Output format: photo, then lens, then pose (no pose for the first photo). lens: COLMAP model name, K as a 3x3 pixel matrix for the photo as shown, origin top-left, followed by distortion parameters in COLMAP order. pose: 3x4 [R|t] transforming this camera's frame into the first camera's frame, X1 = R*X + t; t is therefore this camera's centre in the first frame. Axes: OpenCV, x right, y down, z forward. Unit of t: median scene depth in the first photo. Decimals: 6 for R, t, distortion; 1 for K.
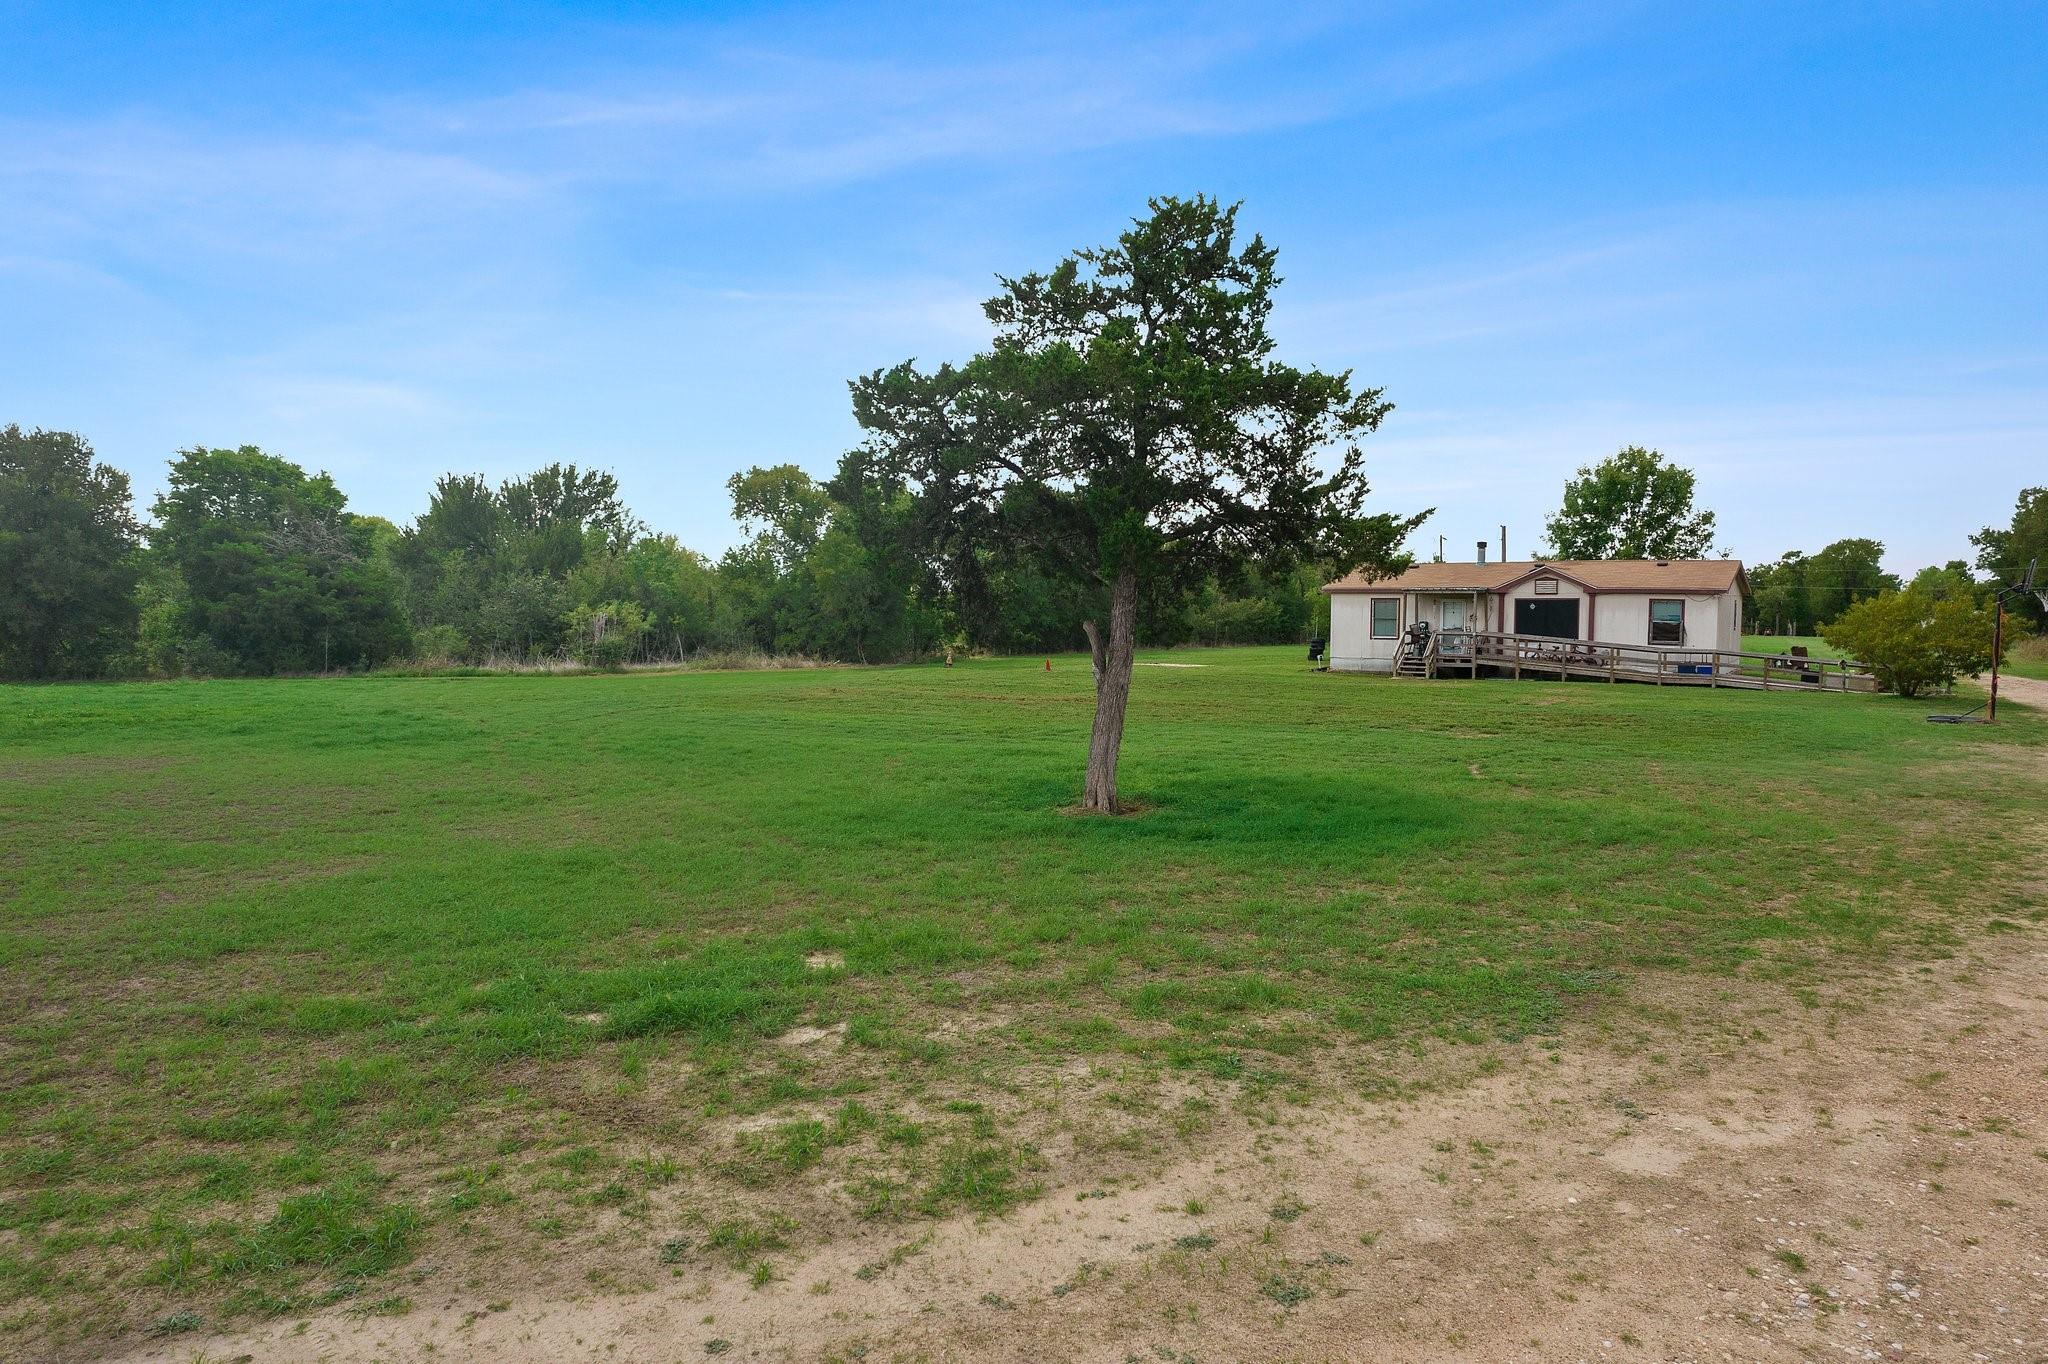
lens RADIAL K [[1307.7, 0, 1033.1], [0, 1307.7, 695.8], [0, 0, 1]] dist [-0.080740, 0.073209]
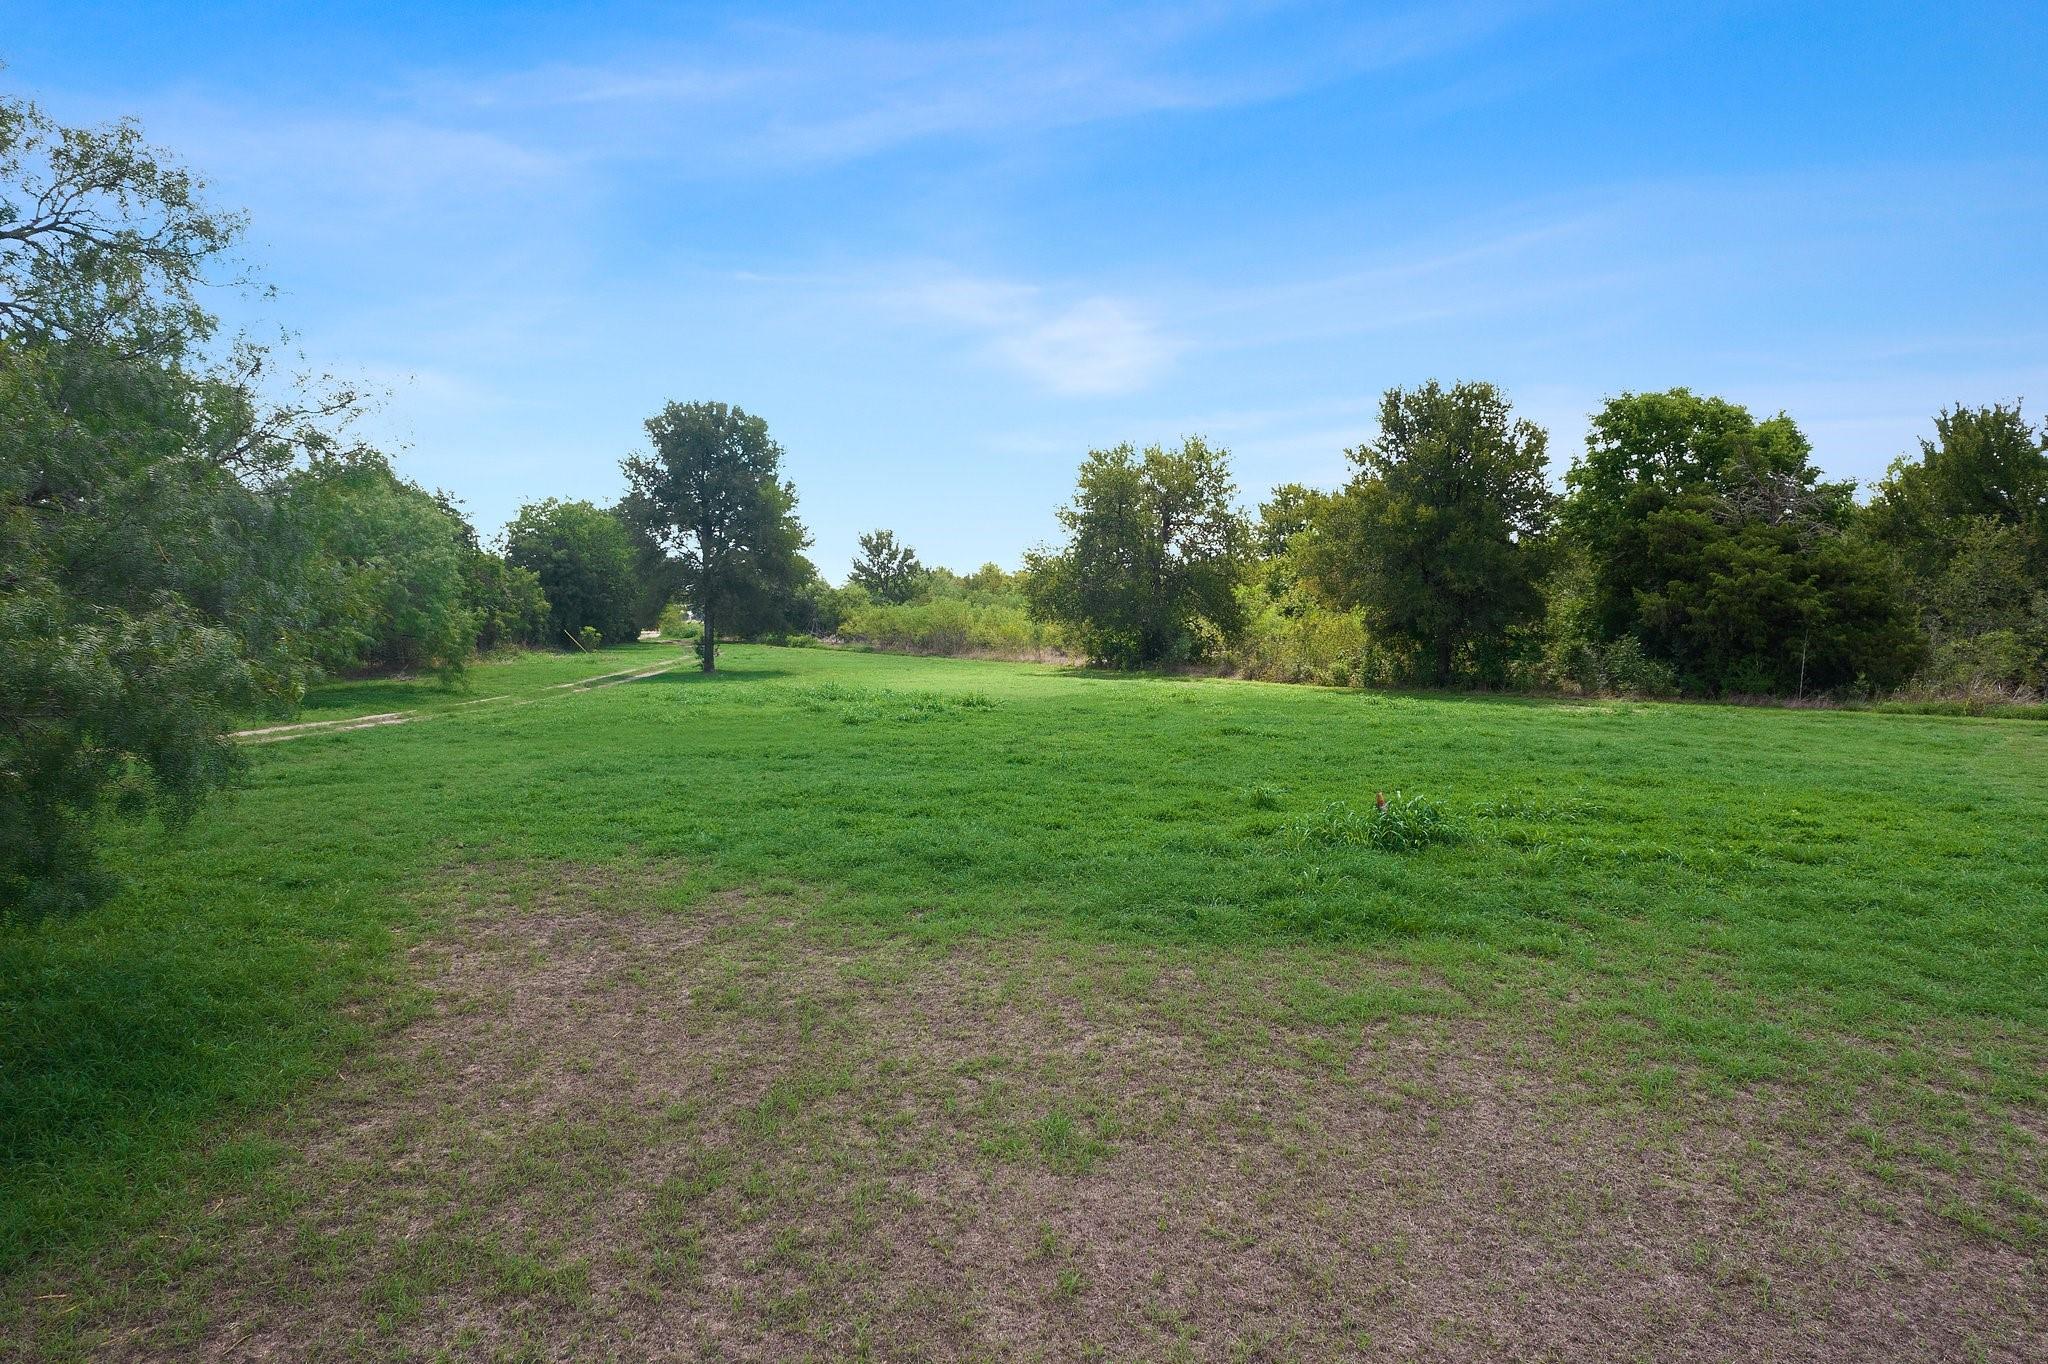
lens RADIAL K [[1307.7, 0, 1033.1], [0, 1307.7, 695.8], [0, 0, 1]] dist [-0.080740, 0.073209]
pose [[0.594269, 0.057671, -0.802196, -0.249822], [-0.056391, 0.997959, 0.029971, -0.016884], [0.802287, 0.027426, 0.596308, 0.278290]]
